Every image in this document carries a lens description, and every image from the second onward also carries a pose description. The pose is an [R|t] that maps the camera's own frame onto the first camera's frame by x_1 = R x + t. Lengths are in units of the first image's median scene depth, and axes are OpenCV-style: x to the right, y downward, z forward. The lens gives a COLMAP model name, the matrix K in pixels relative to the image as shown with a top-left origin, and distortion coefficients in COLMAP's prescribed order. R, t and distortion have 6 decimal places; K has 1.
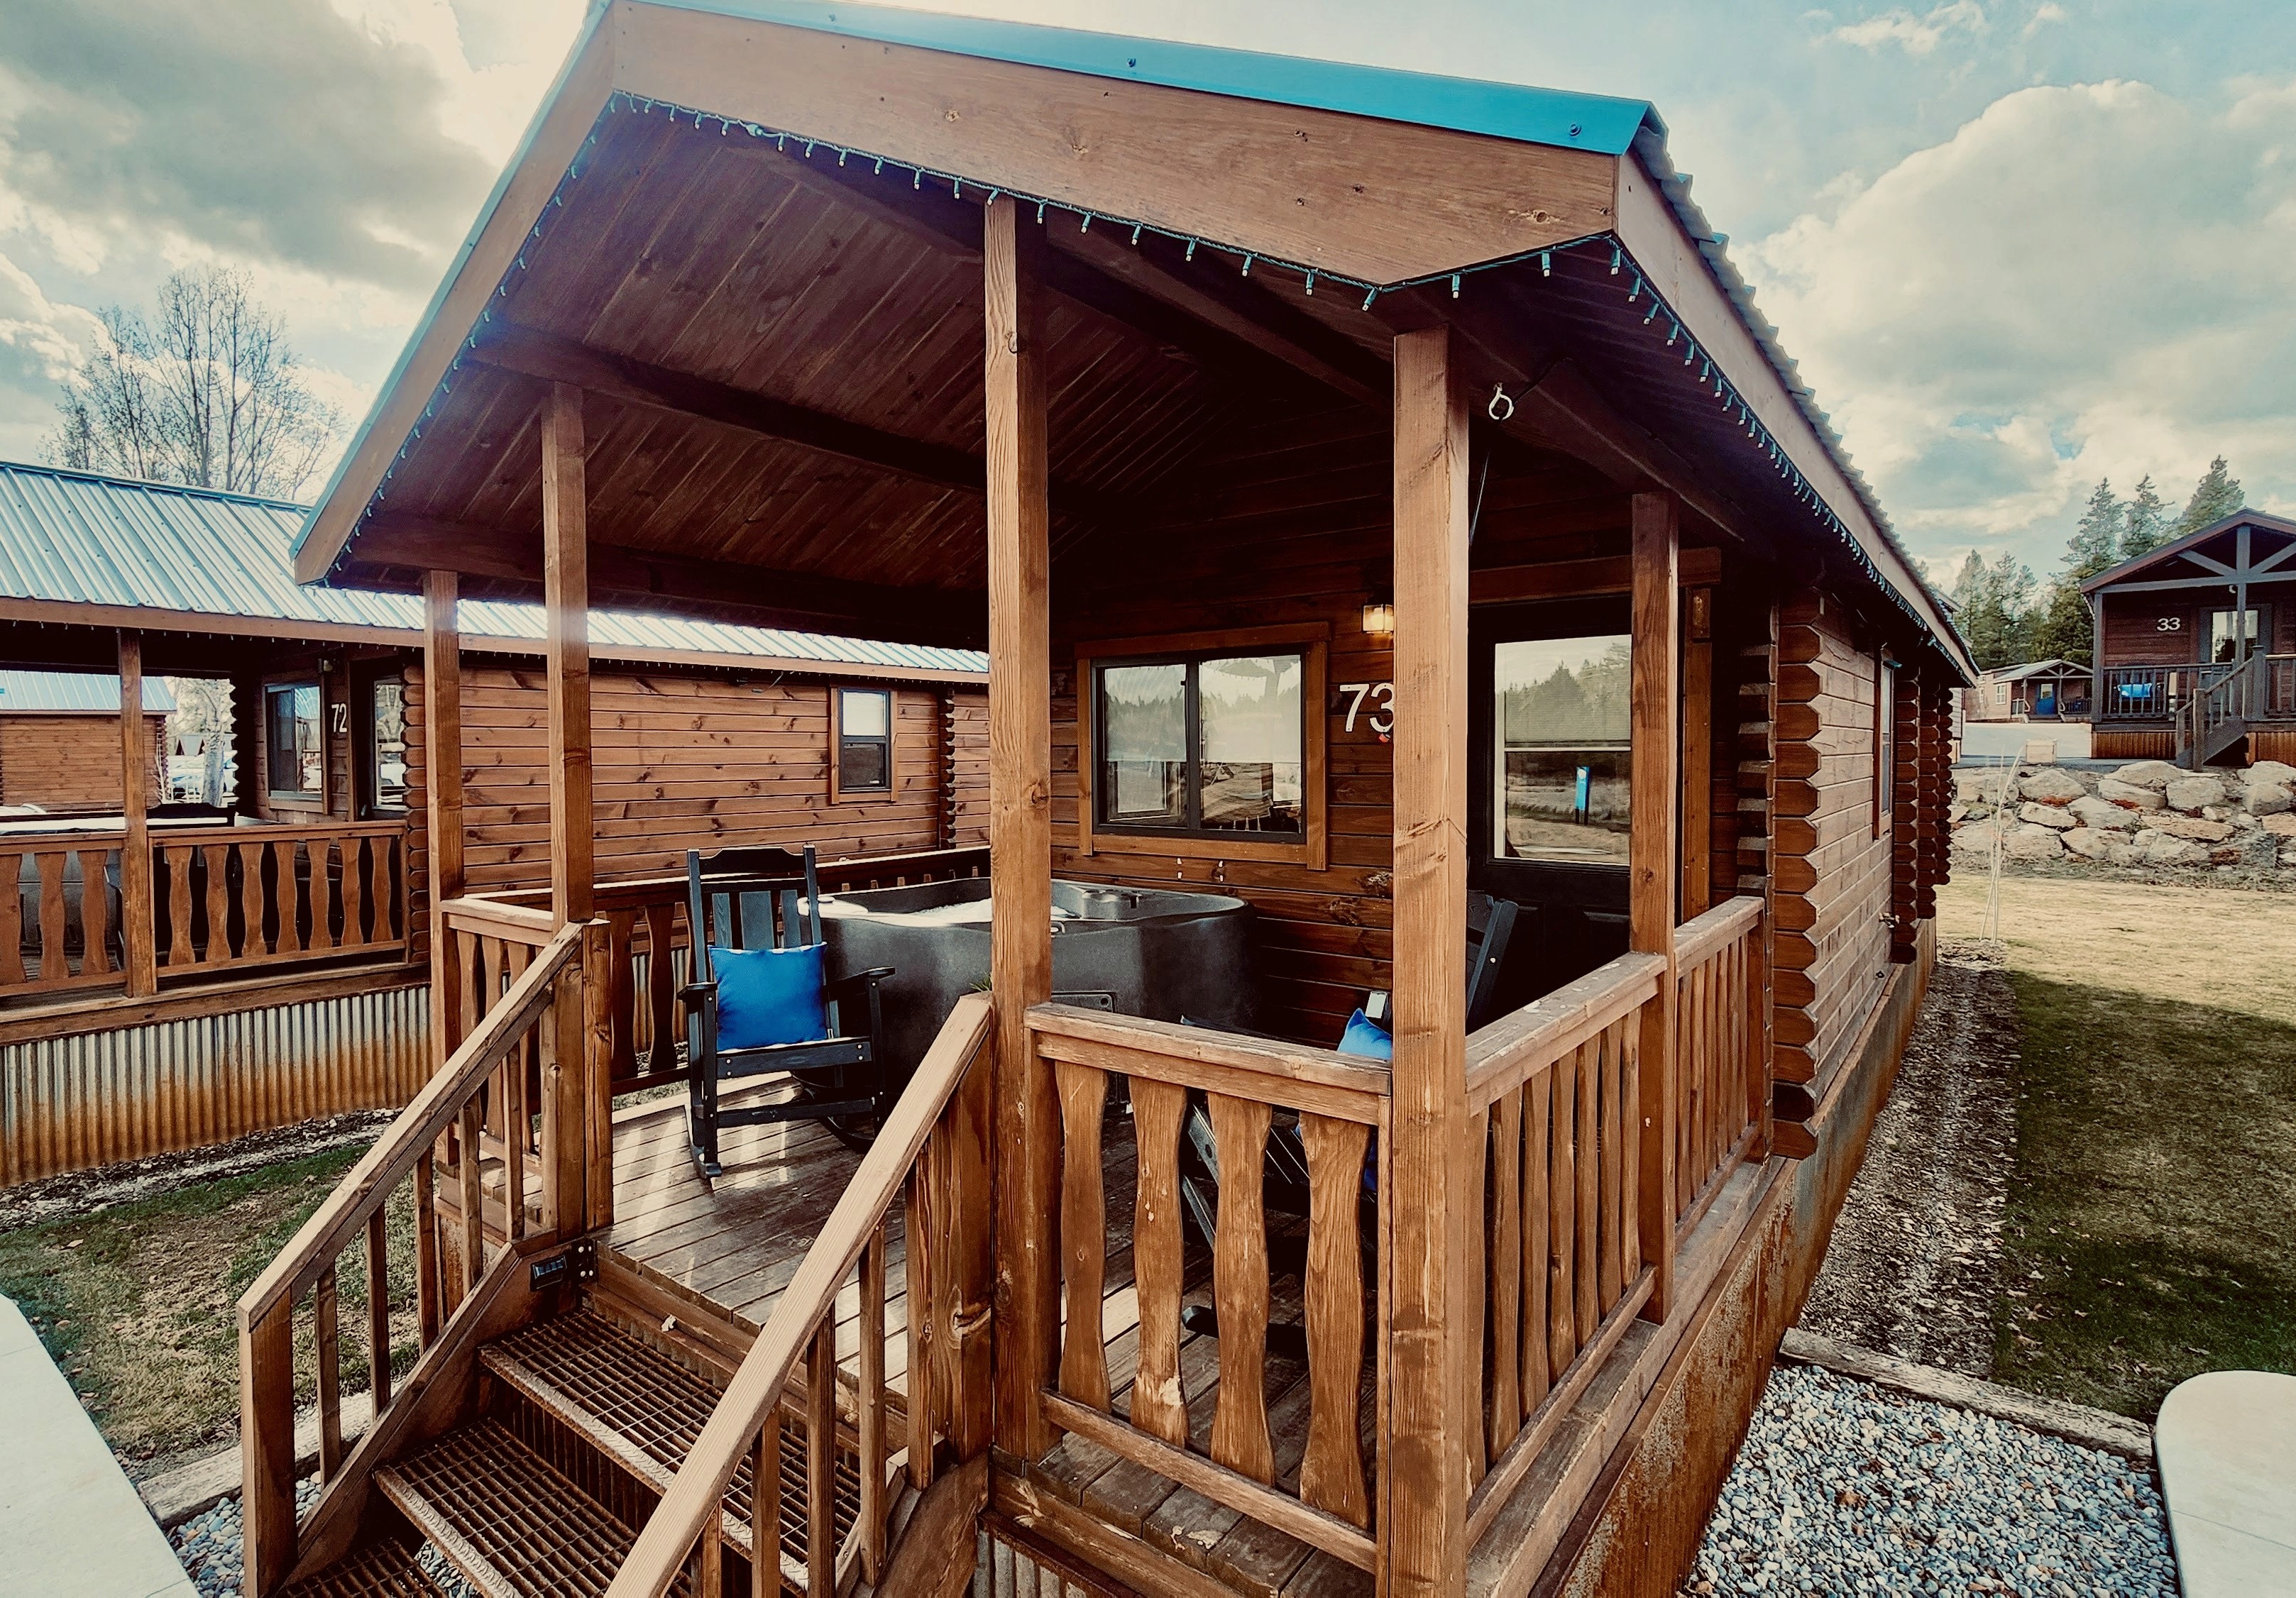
lens RADIAL K [[1151.9, 0, 1062.2], [0, 1151.9, 780.2], [0, 0, 1]] dist [0.000964, 0.000278]
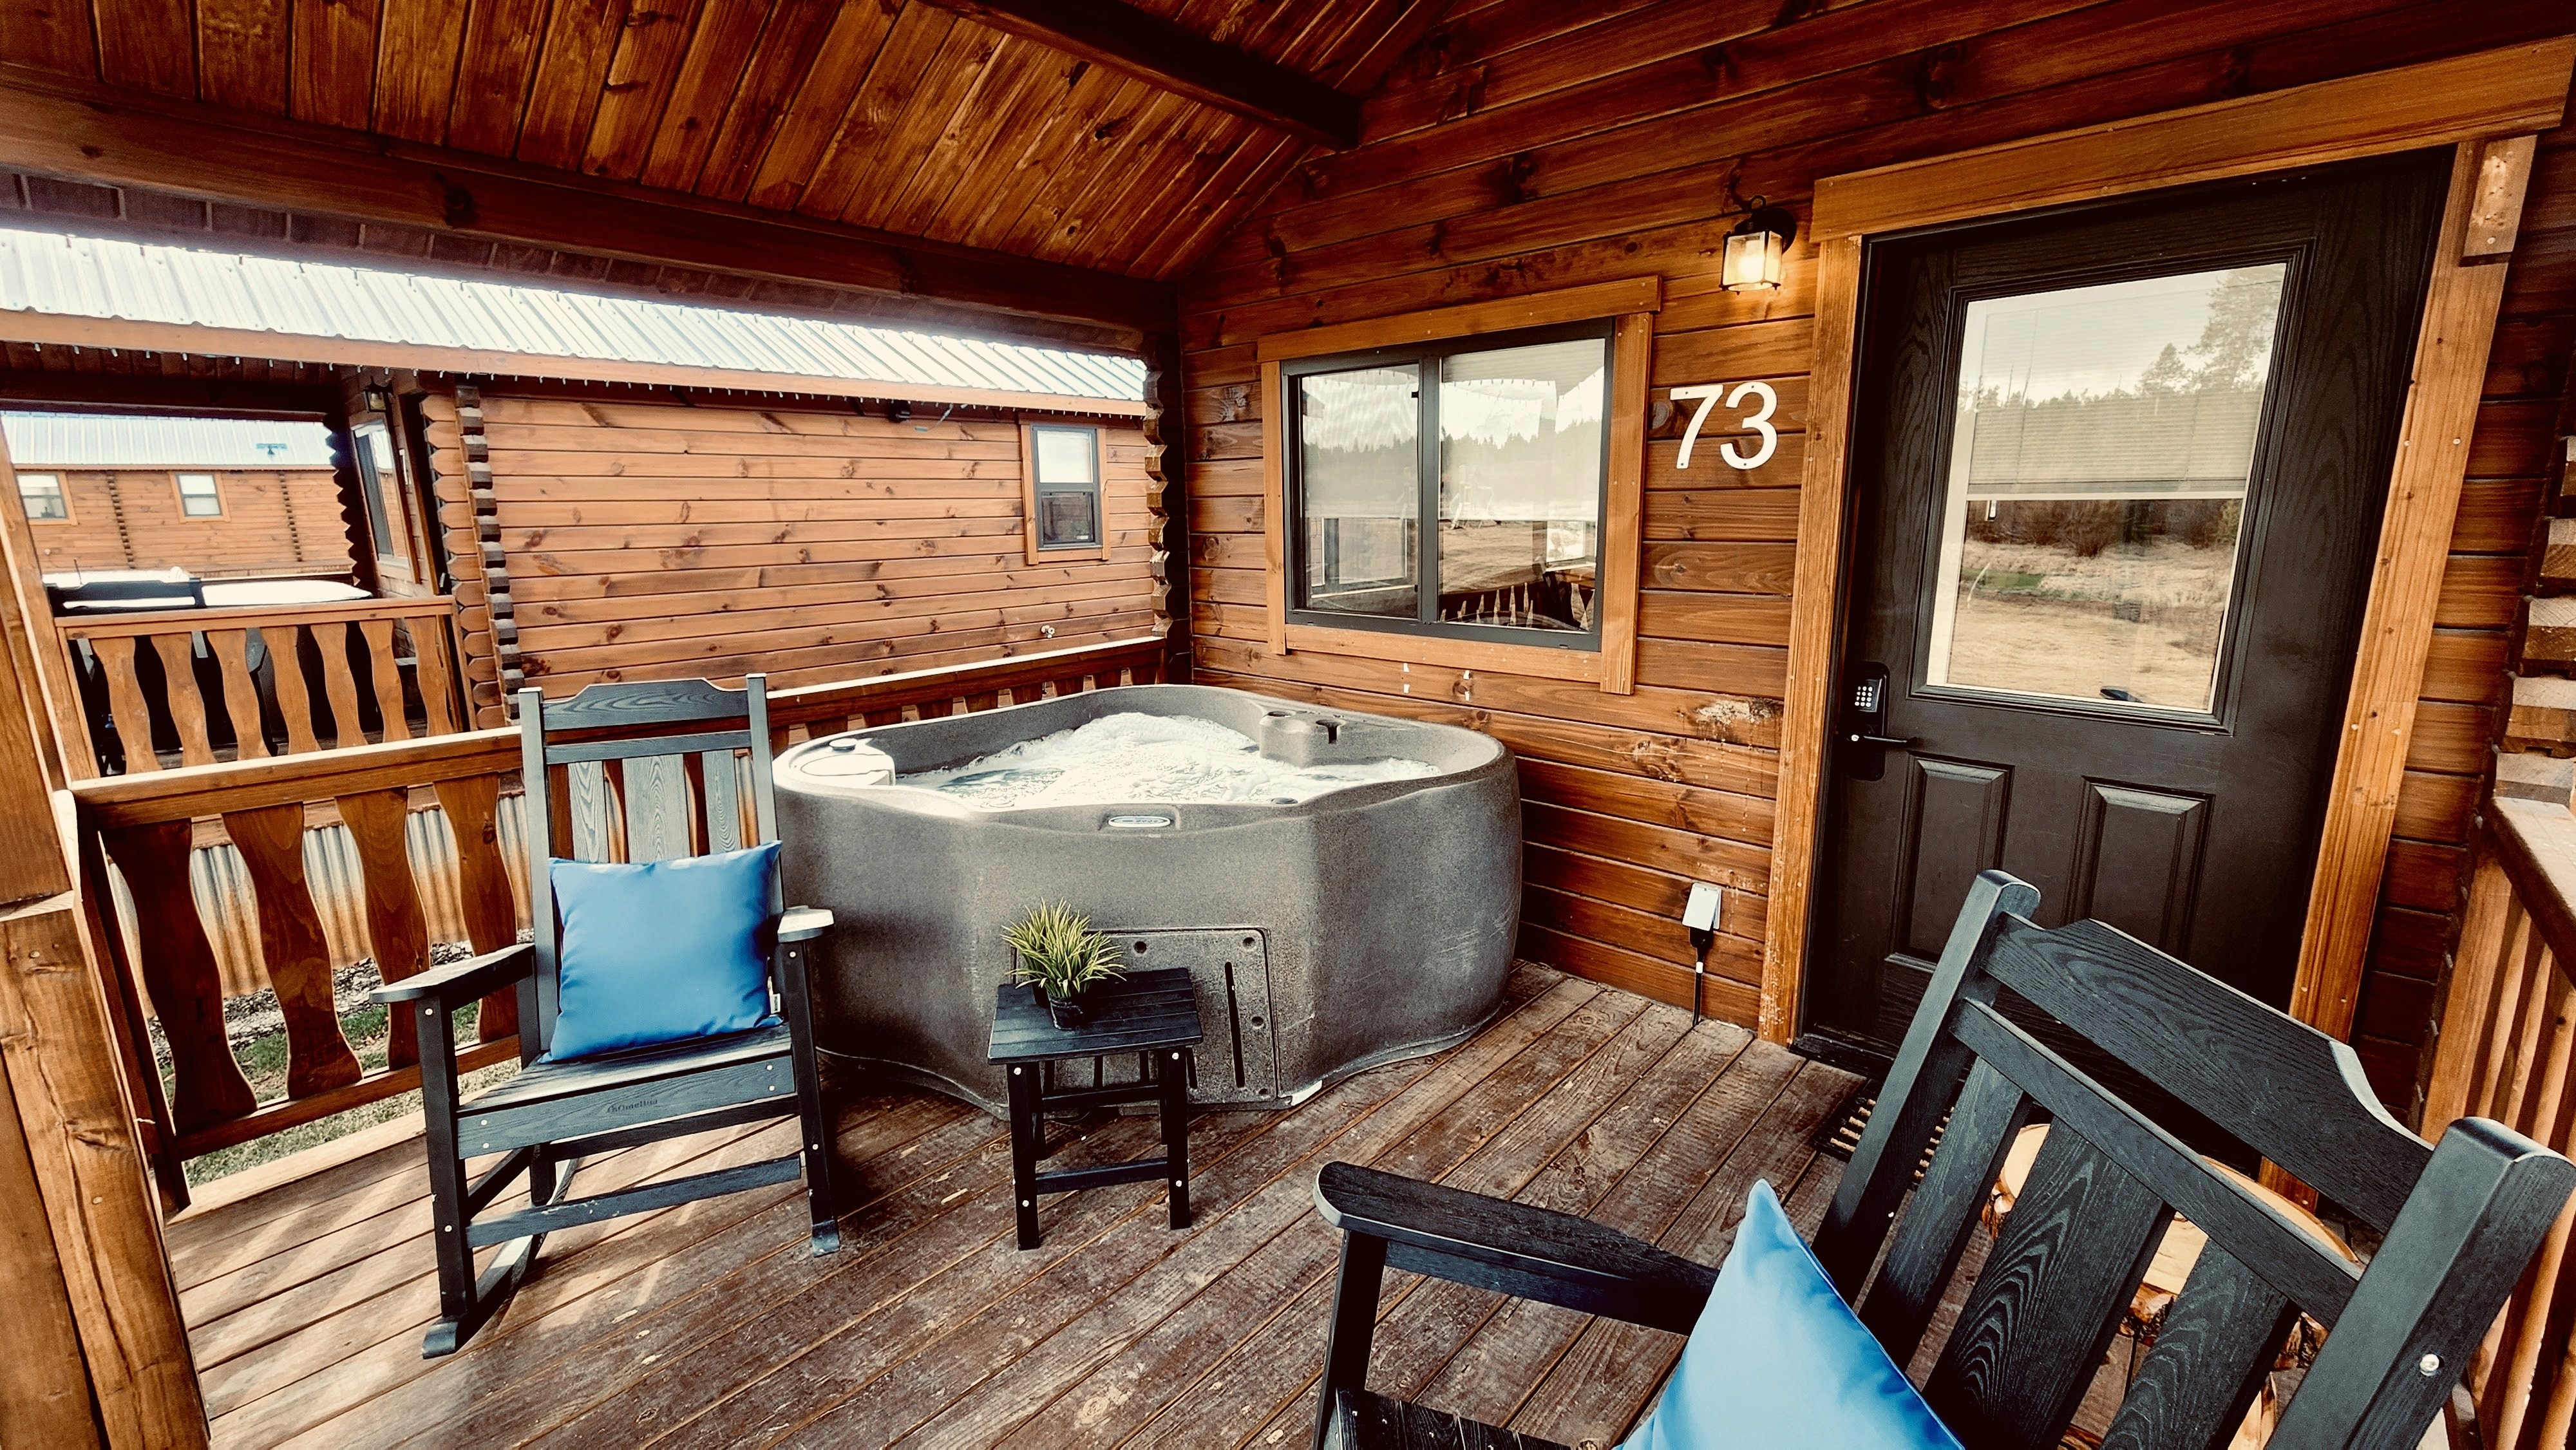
lens RADIAL K [[1050.5, 0, 1292.1], [0, 1050.5, 714.4], [0, 0, 1]] dist [0.002344, 0.000348]
pose [[0.998757, 0.001902, -0.049811, 0.054852], [0.007016, 0.983963, 0.178237, -0.011375], [0.049351, -0.178365, 0.982726, 0.321233]]
